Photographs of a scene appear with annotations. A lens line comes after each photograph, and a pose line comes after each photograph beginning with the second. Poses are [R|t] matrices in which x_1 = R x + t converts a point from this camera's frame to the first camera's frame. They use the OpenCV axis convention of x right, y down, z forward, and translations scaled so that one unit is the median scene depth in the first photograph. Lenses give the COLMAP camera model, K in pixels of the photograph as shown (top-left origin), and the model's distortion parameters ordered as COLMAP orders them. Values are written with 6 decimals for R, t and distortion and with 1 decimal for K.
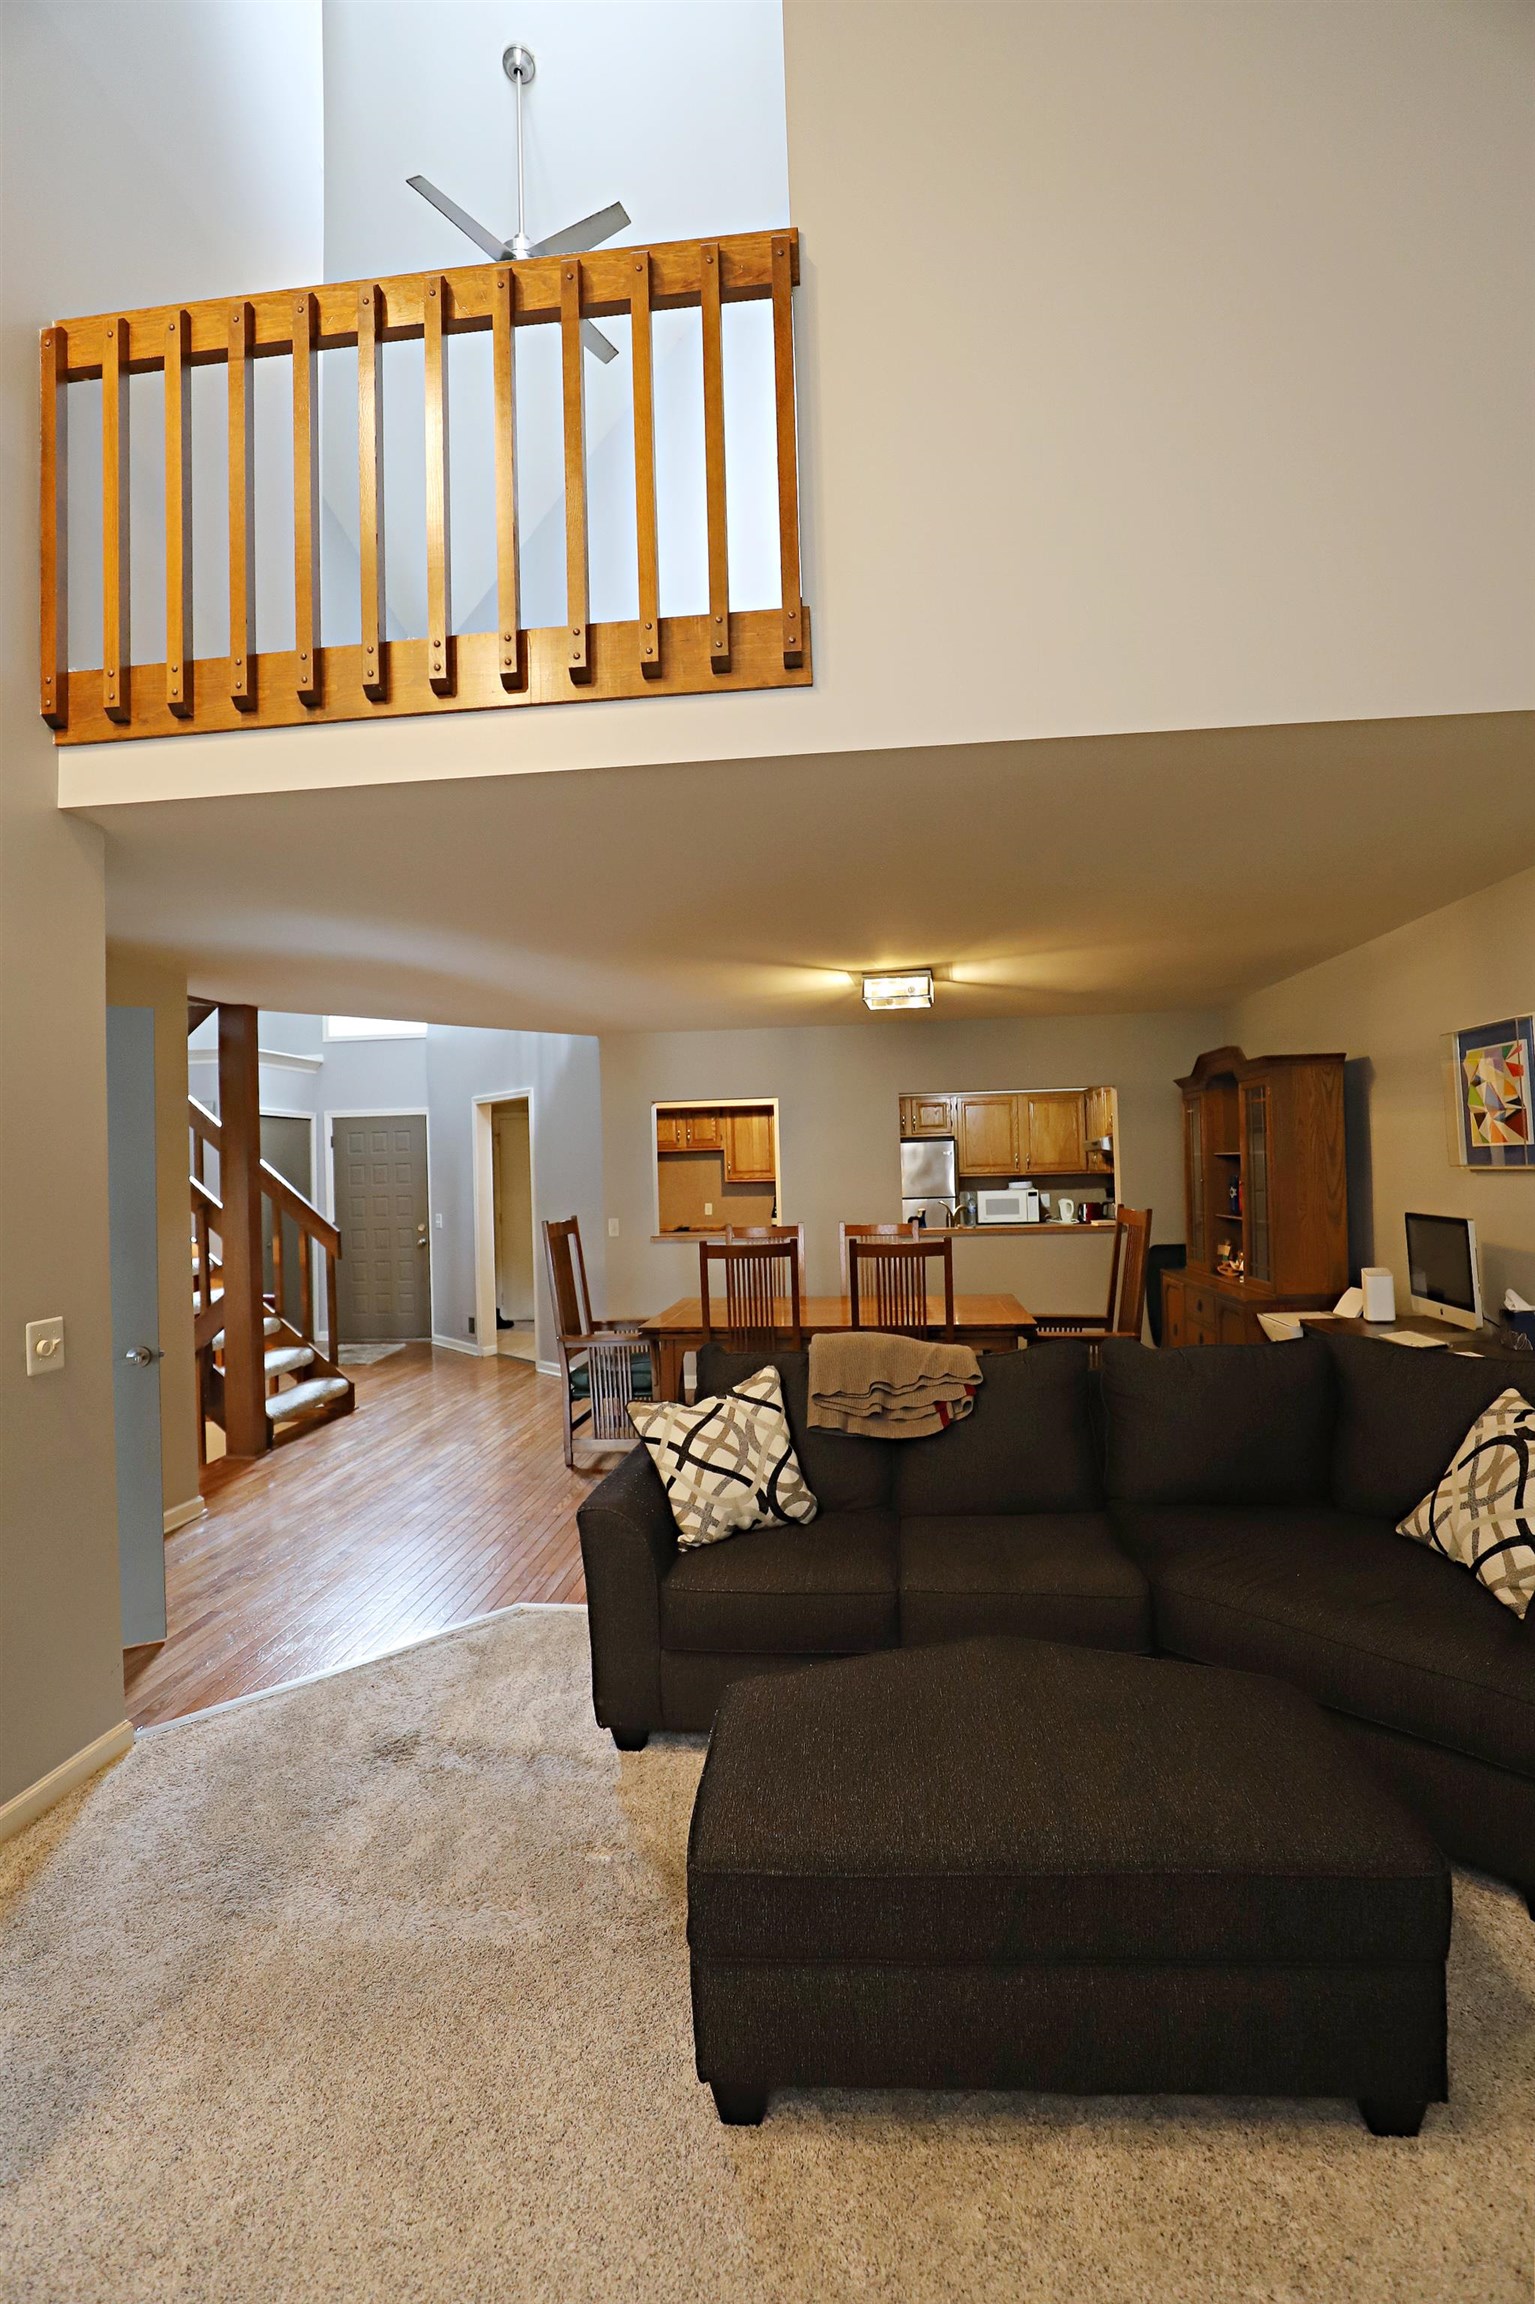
lens RADIAL K [[1090.8, 0, 767.5], [0, 1090.8, 1152.0], [0, 0, 1]] dist [-0.018708, 0.000792]
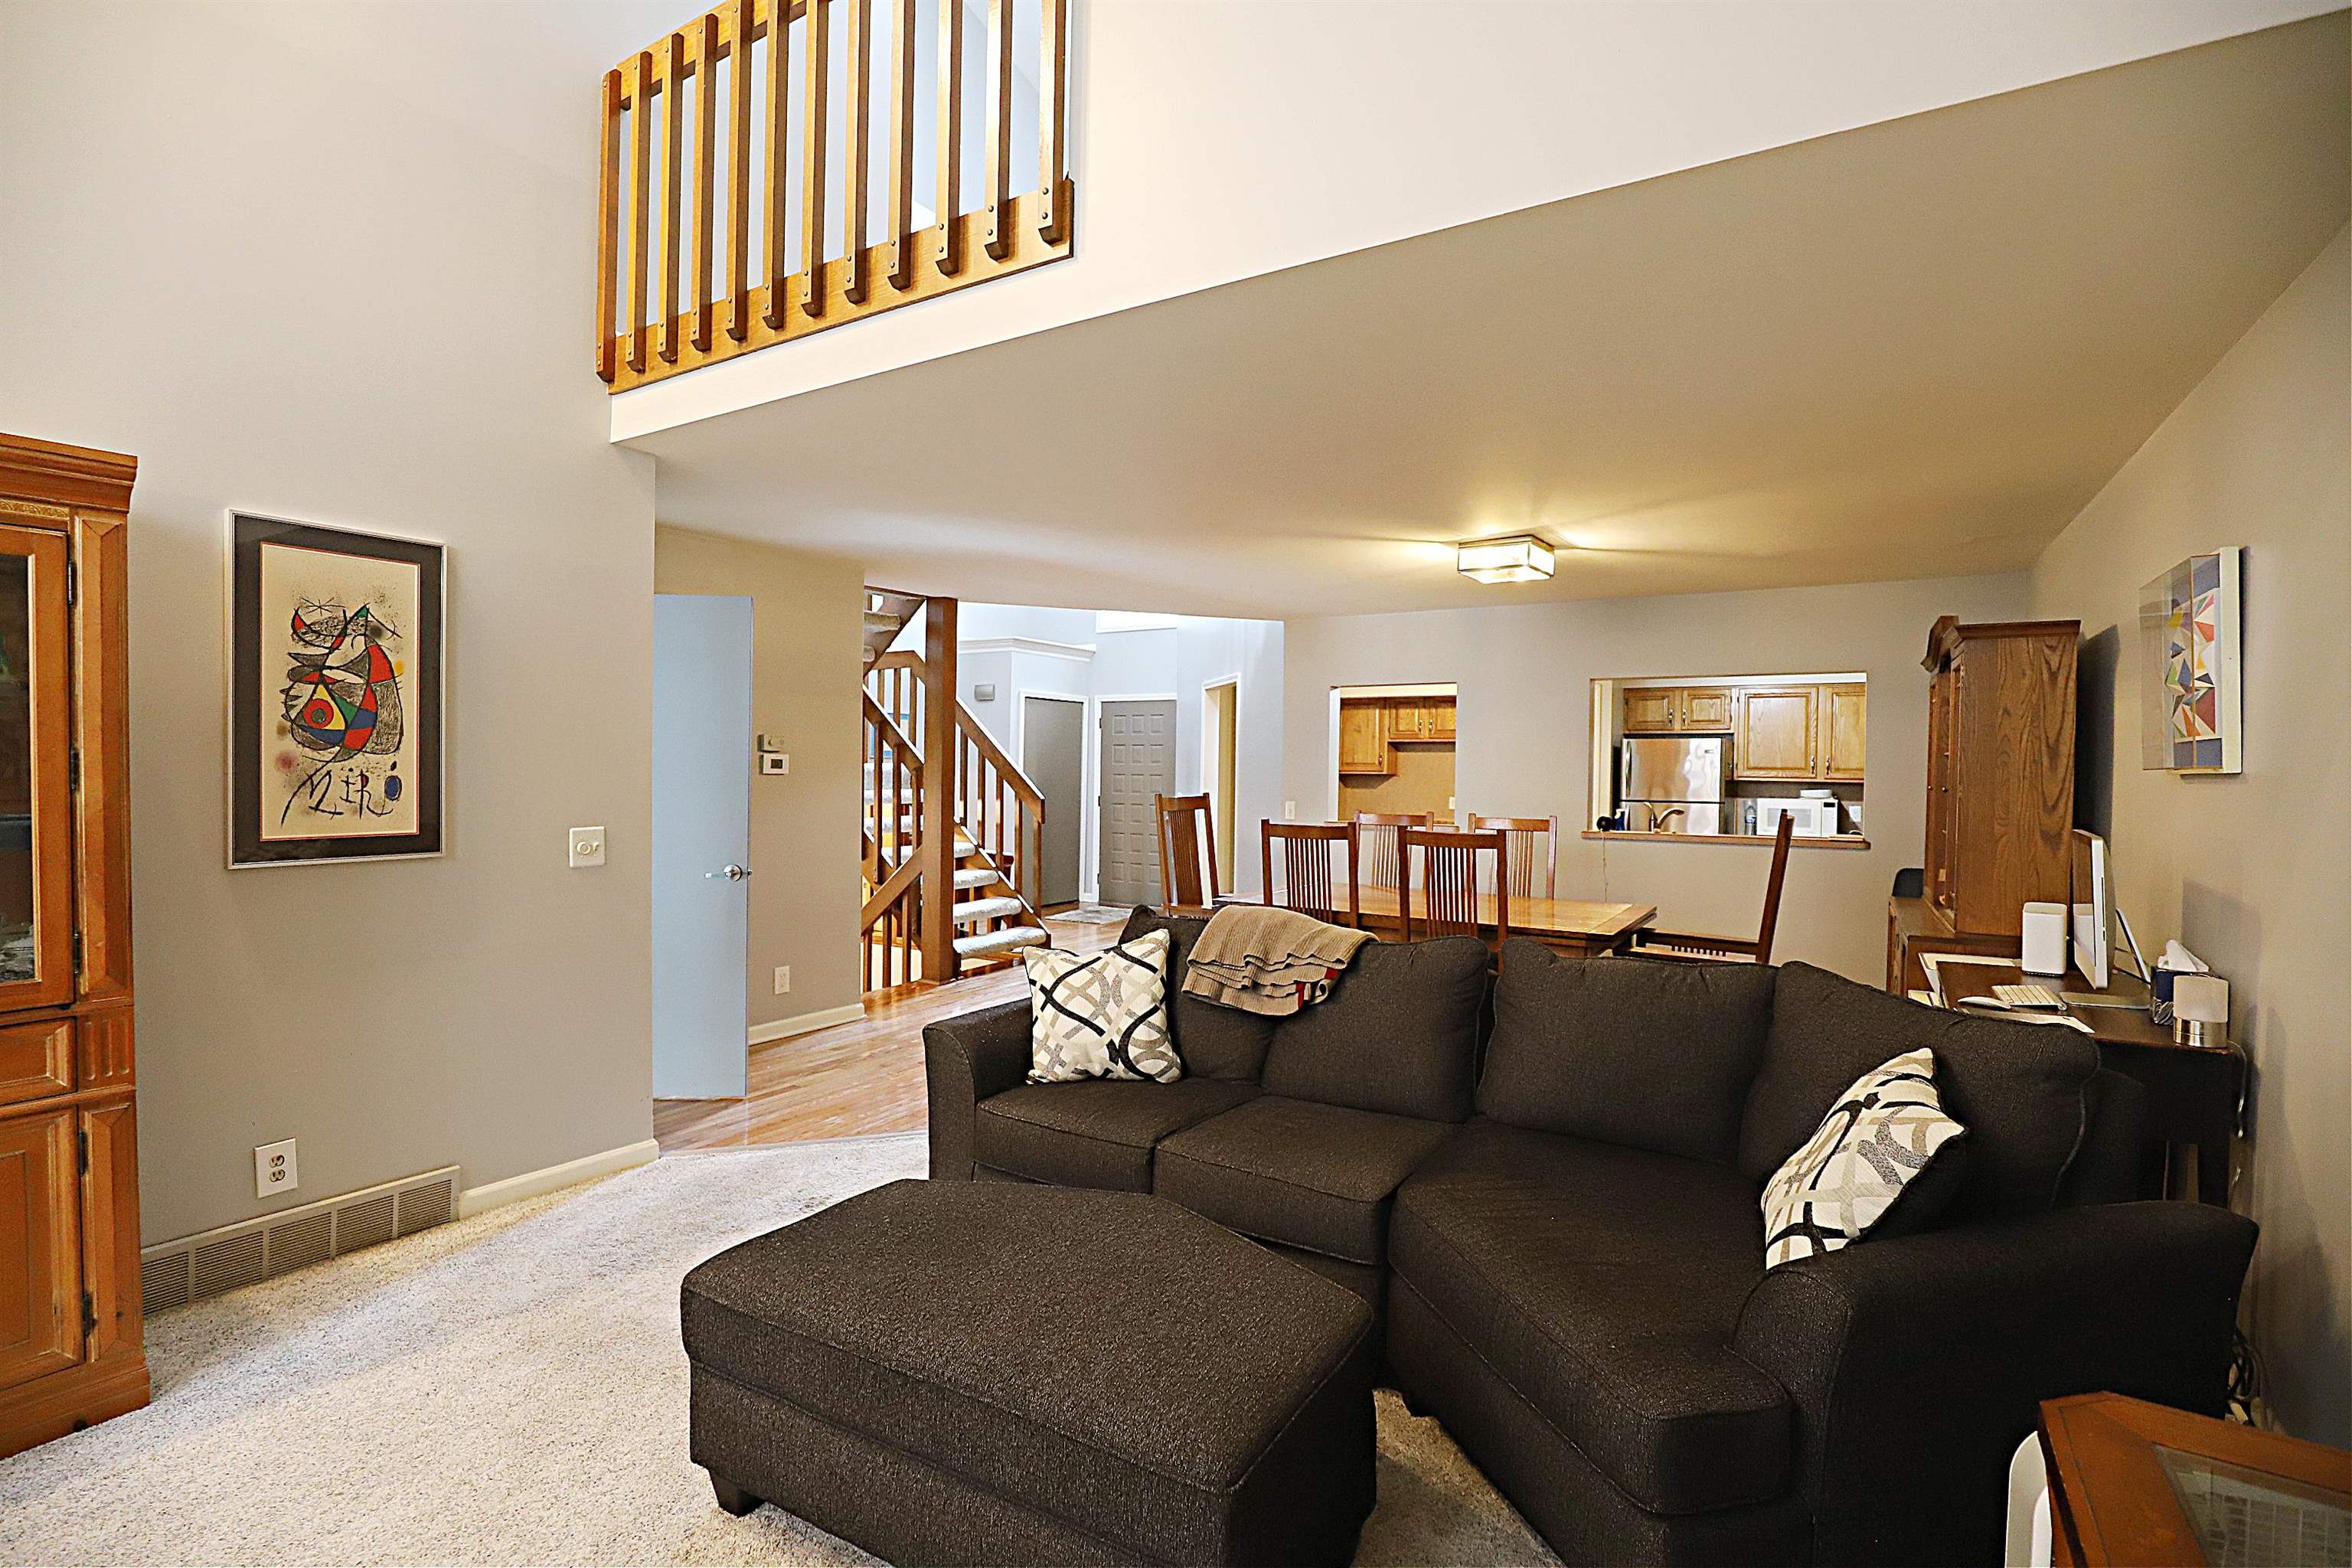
lens RADIAL K [[1101.5, 0, 1176.0], [0, 1101.5, 784.0], [0, 0, 1]] dist [-0.017451, -0.000260]
pose [[0.897600, 0.045999, -0.438404, 0.481442], [-0.032612, 0.998745, 0.038022, 0.021029], [0.439603, -0.019831, 0.897973, 0.080820]]
